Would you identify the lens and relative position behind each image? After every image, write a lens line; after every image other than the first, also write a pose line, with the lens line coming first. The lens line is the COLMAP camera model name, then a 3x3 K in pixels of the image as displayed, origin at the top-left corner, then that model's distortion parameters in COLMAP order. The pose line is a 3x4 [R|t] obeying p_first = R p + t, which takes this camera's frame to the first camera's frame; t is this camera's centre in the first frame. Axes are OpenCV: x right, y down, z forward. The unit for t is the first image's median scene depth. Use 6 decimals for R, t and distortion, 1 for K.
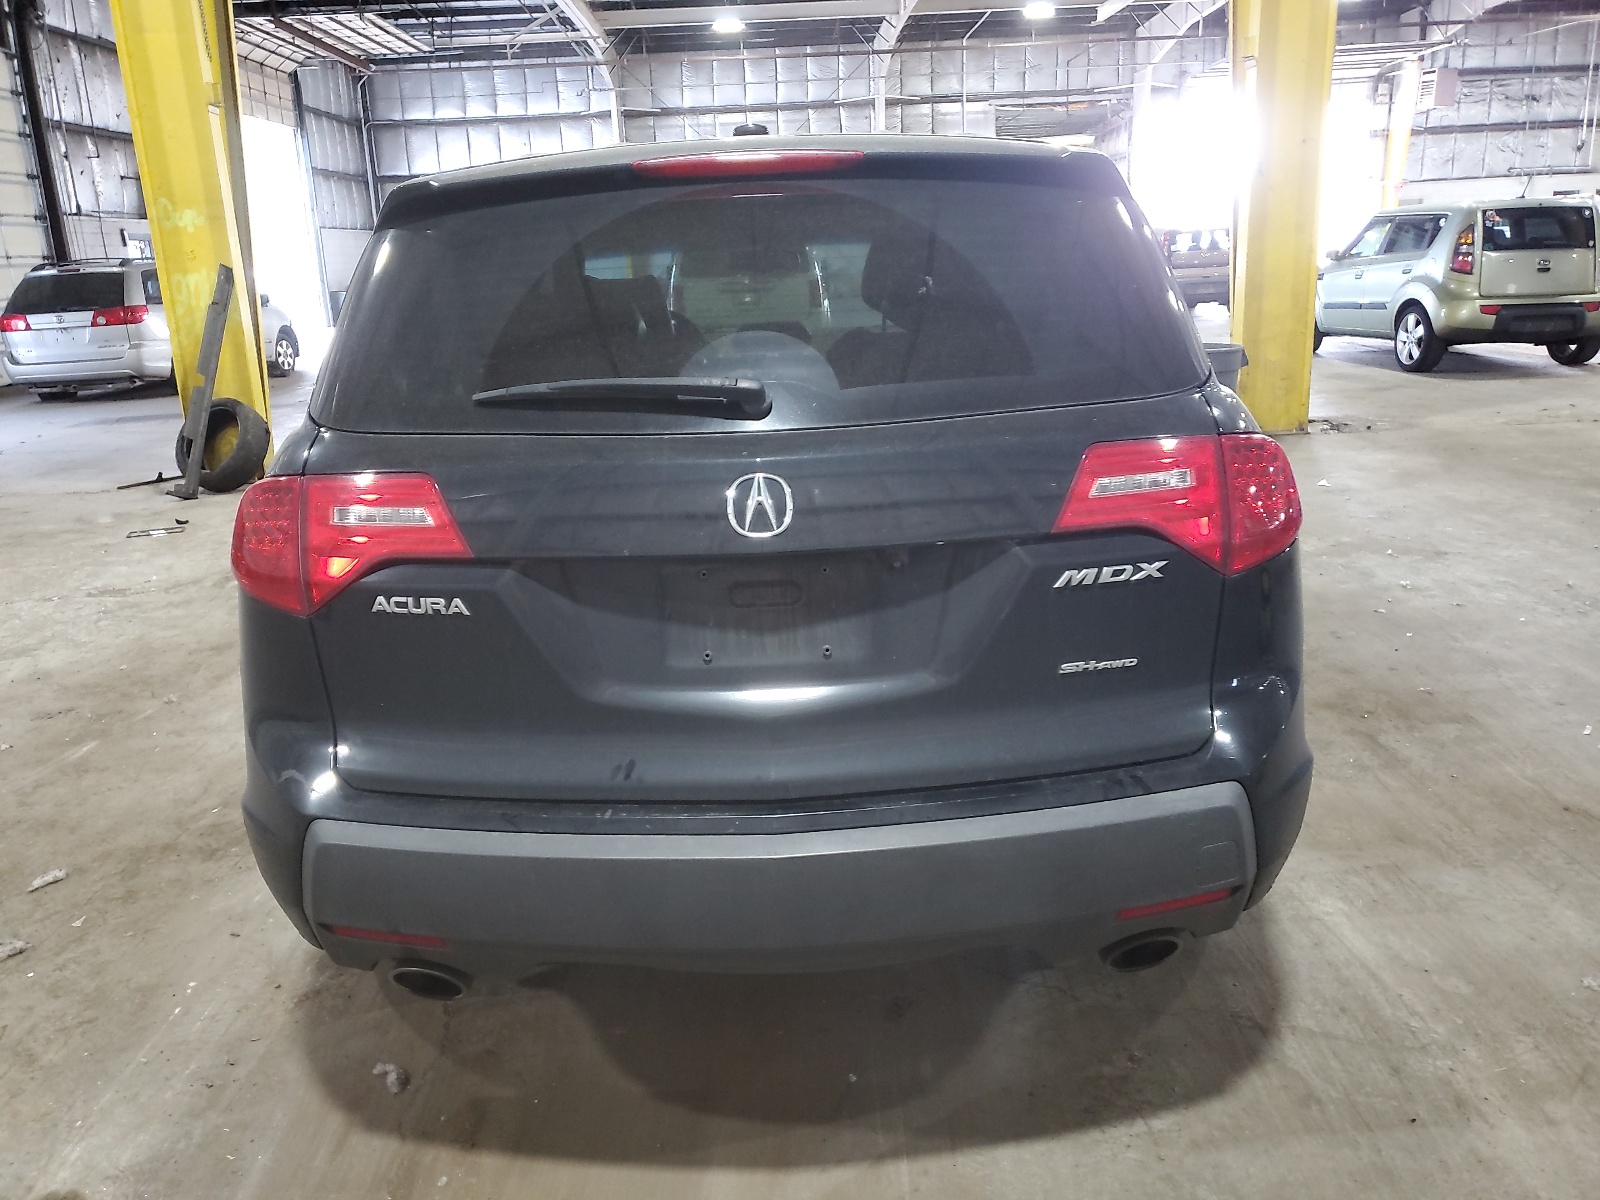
lens RADIAL K [[1243.1, 0, 791.8], [0, 1243.1, 608.0], [0, 0, 1]] dist [0.027789, -0.022325]
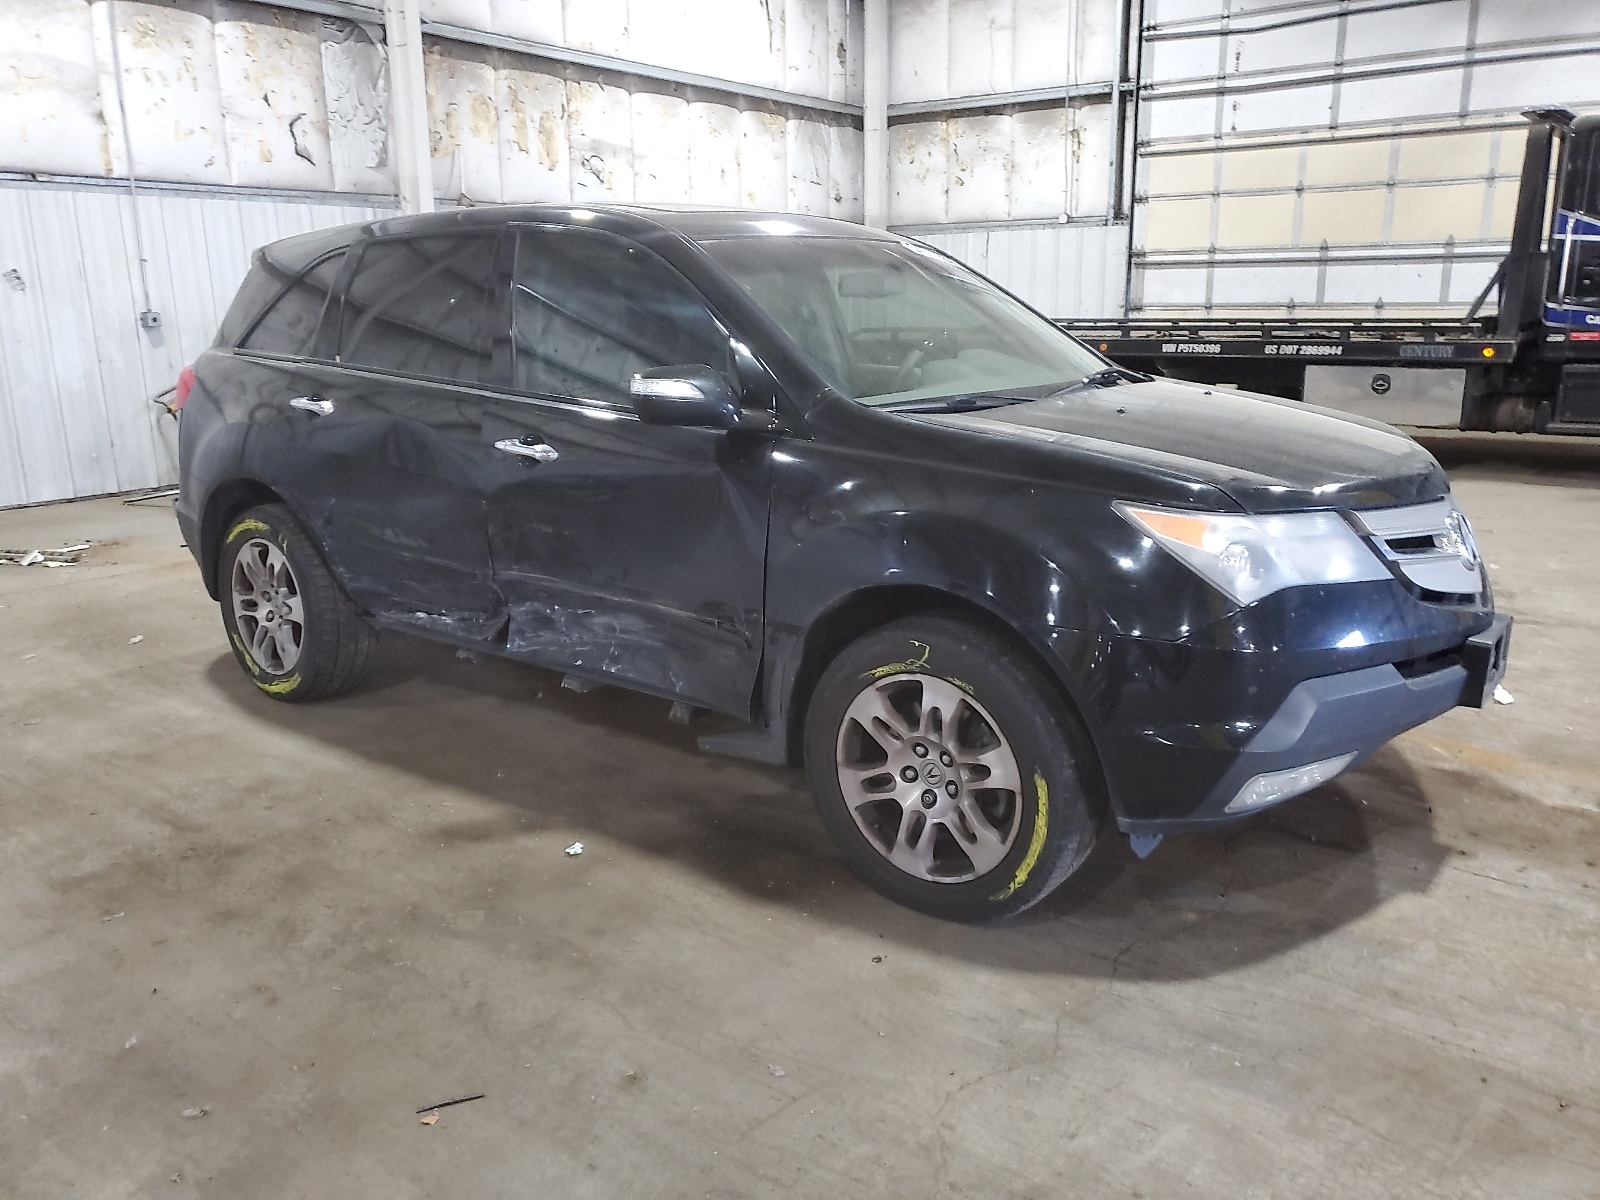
lens RADIAL K [[1243.1, 0, 812.3], [0, 1243.1, 598.2], [0, 0, 1]] dist [0.027789, -0.022325]
pose [[-0.607089, 0.234356, -0.759290, 0.831595], [-0.183345, 0.888428, 0.420808, -0.515076], [0.773193, 0.394680, -0.496387, 1.732036]]
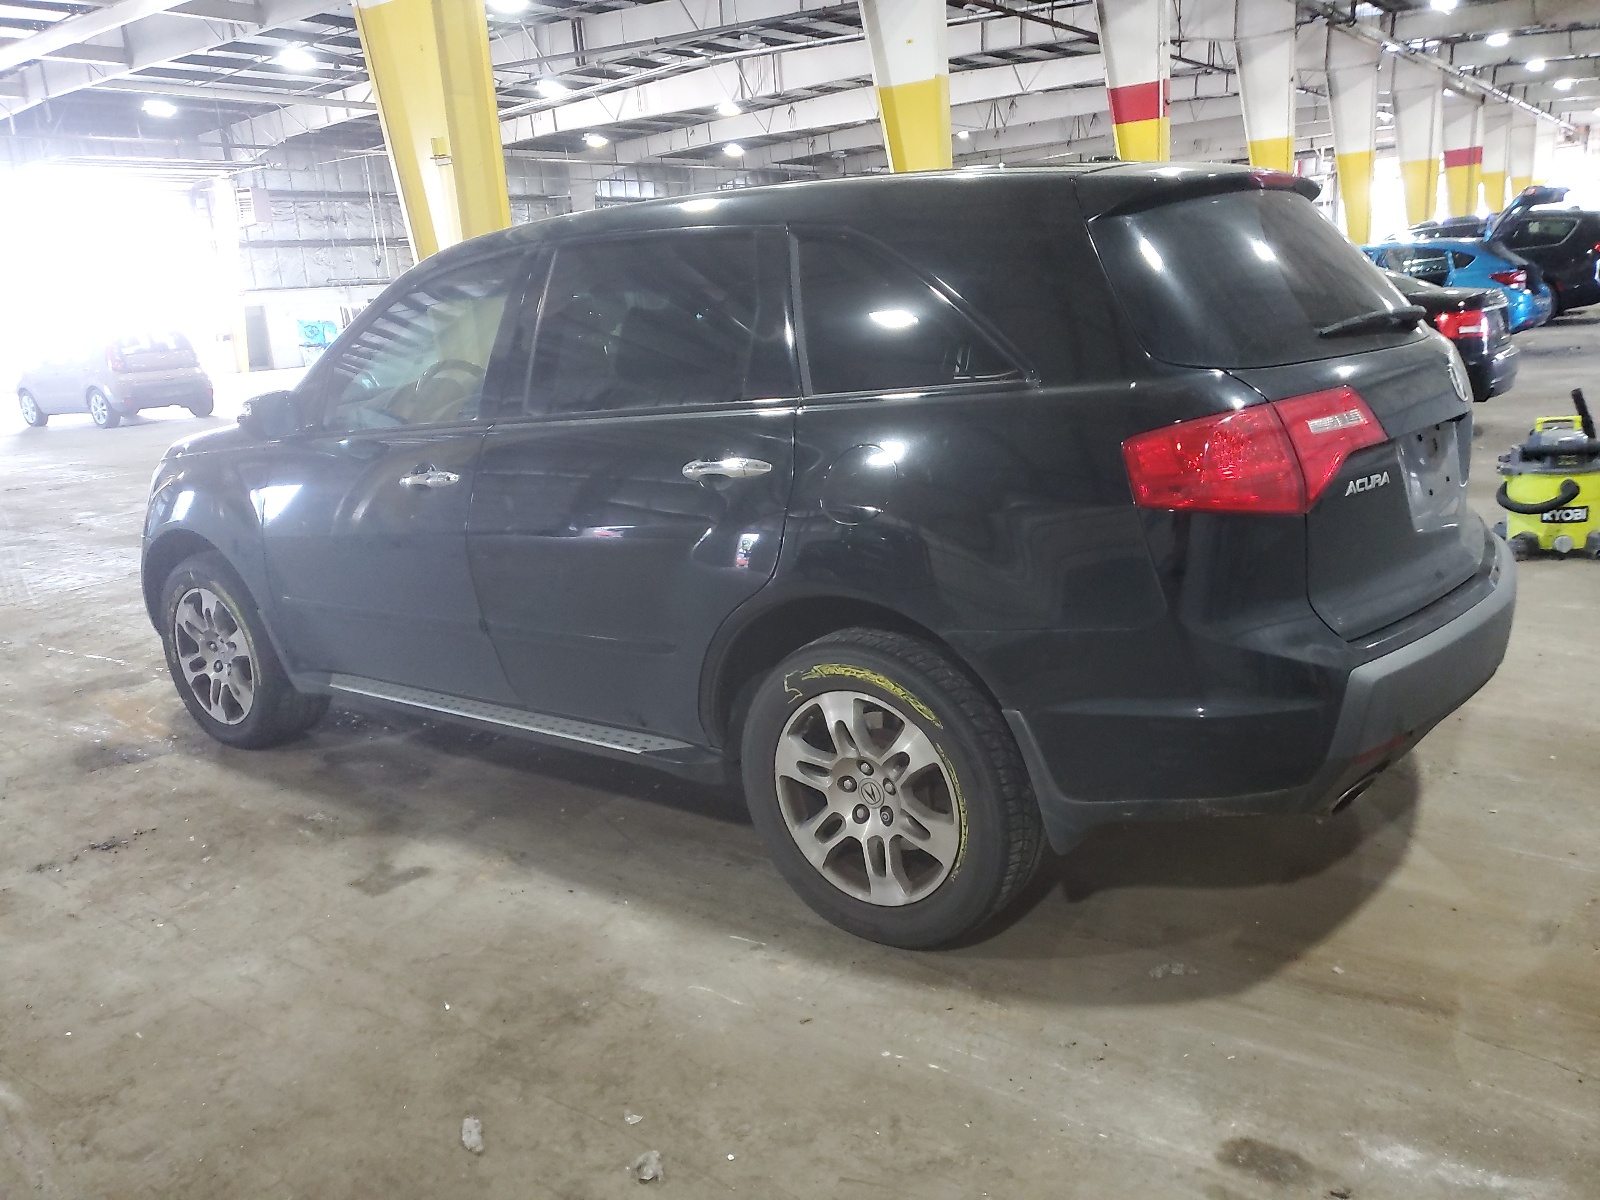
lens RADIAL K [[1243.1, 0, 794.0], [0, 1243.1, 598.7], [0, 0, 1]] dist [0.027789, -0.022325]
pose [[0.607199, -0.192532, 0.770870, -0.819726], [0.263347, 0.964124, 0.033366, -0.042080], [-0.749638, 0.182746, 0.636118, 0.304788]]
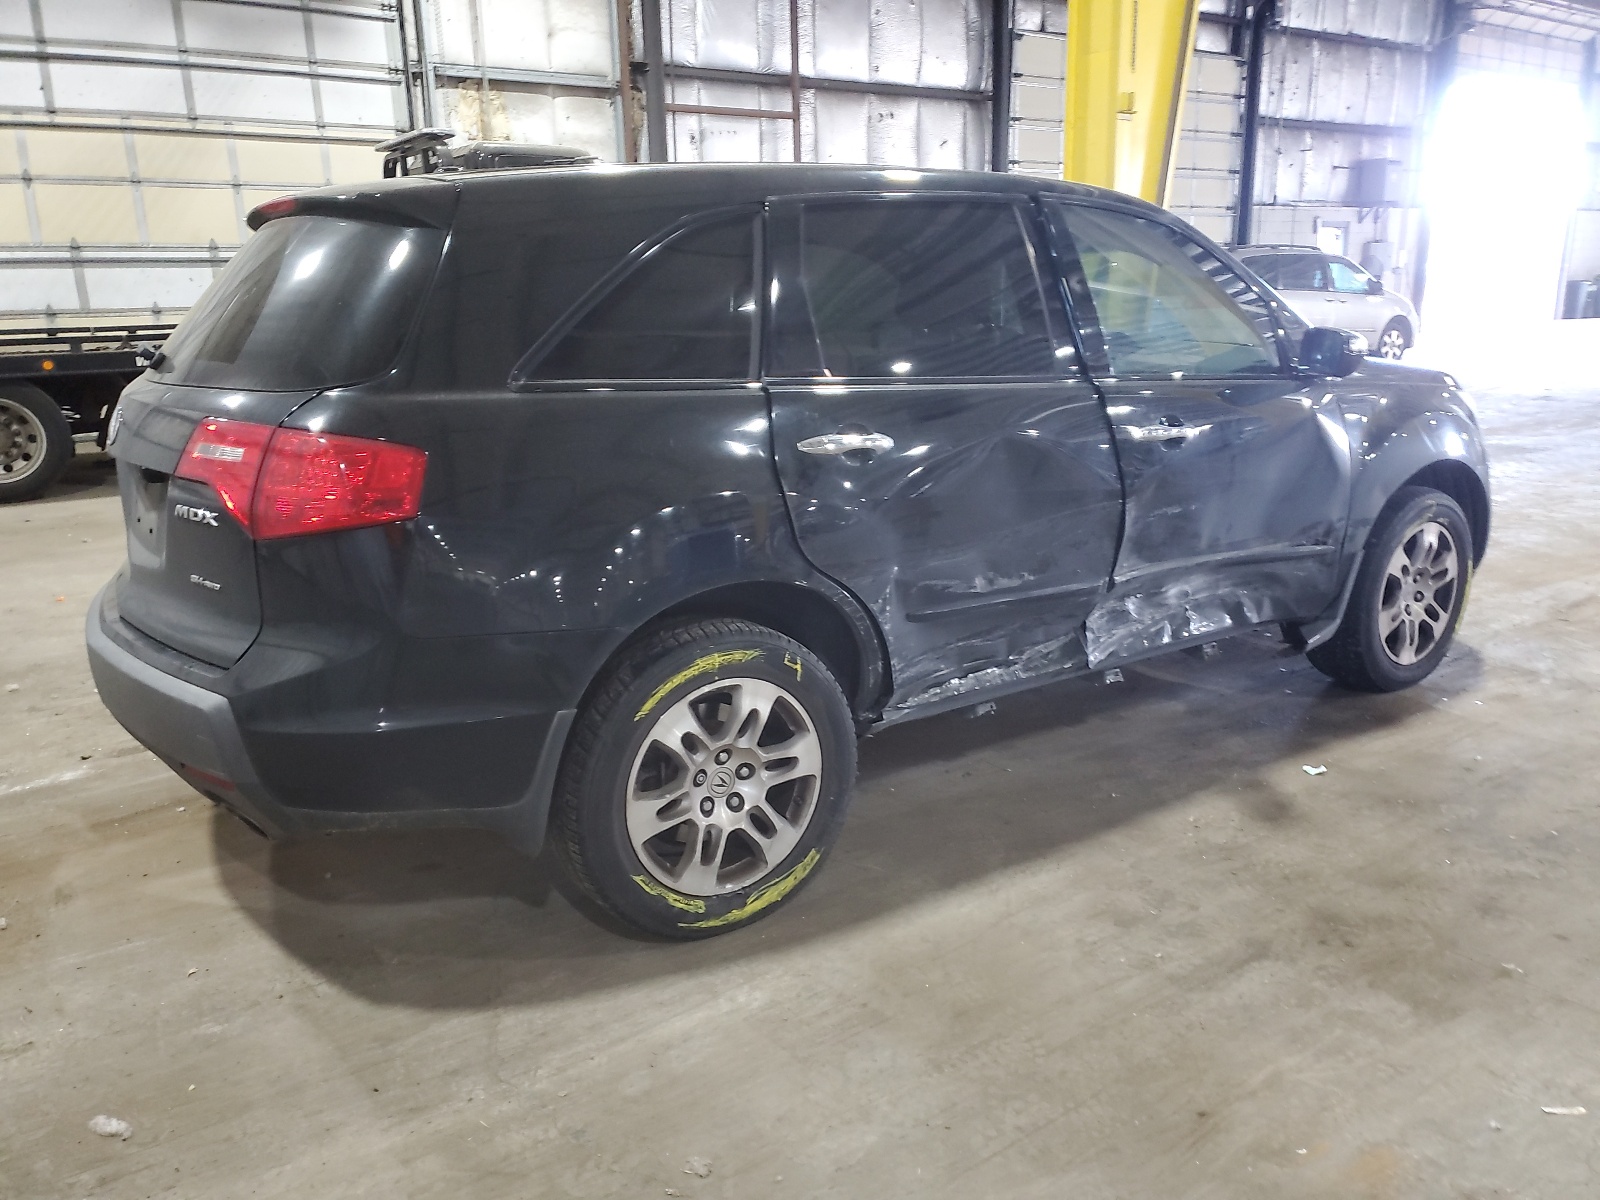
lens RADIAL K [[1243.1, 0, 814.0], [0, 1243.1, 628.1], [0, 0, 1]] dist [0.027789, -0.022325]
pose [[0.574954, 0.249649, -0.779168, 0.819857], [-0.228282, 0.963442, 0.140241, -0.119434], [0.785694, 0.097238, 0.610925, 0.339063]]
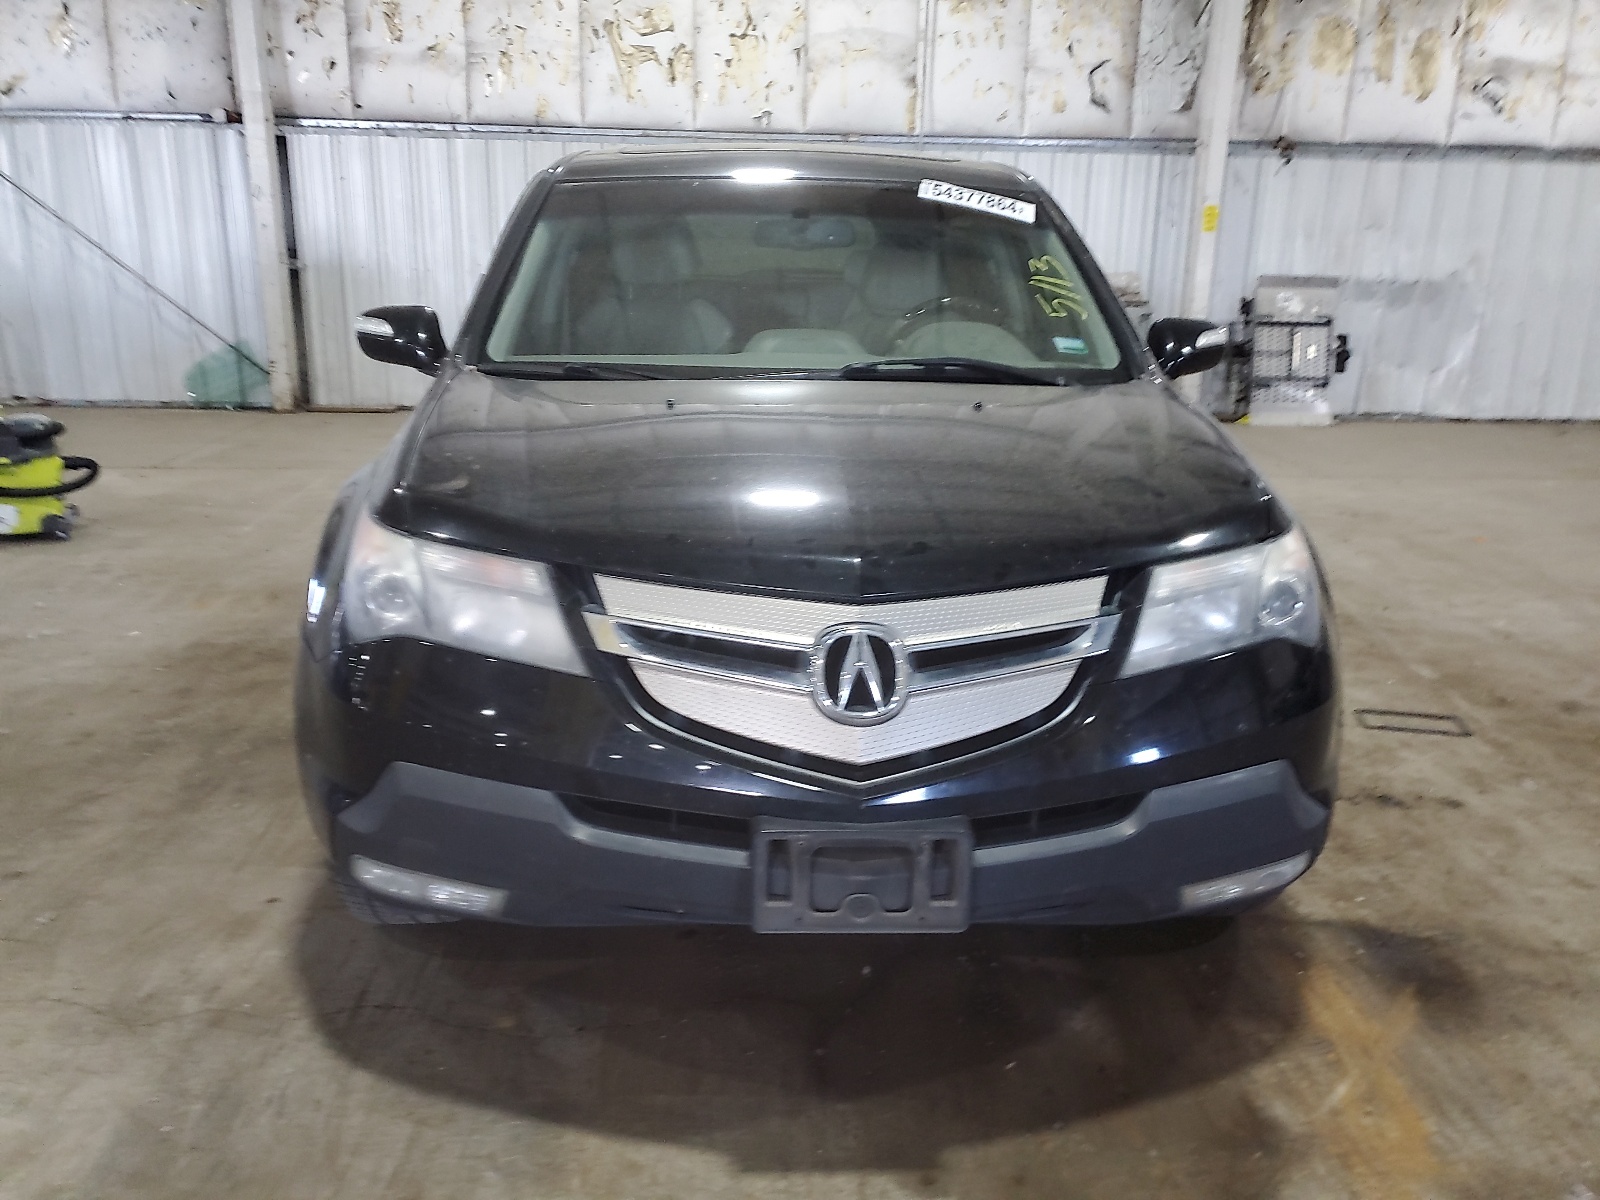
lens RADIAL K [[1243.1, 0, 772.5], [0, 1243.1, 625.6], [0, 0, 1]] dist [0.027789, -0.022325]
pose [[-0.998872, 0.035277, -0.031783, 0.035950], [0.012226, 0.837866, 0.545739, -0.567345], [0.045882, 0.544735, -0.837352, 2.027946]]
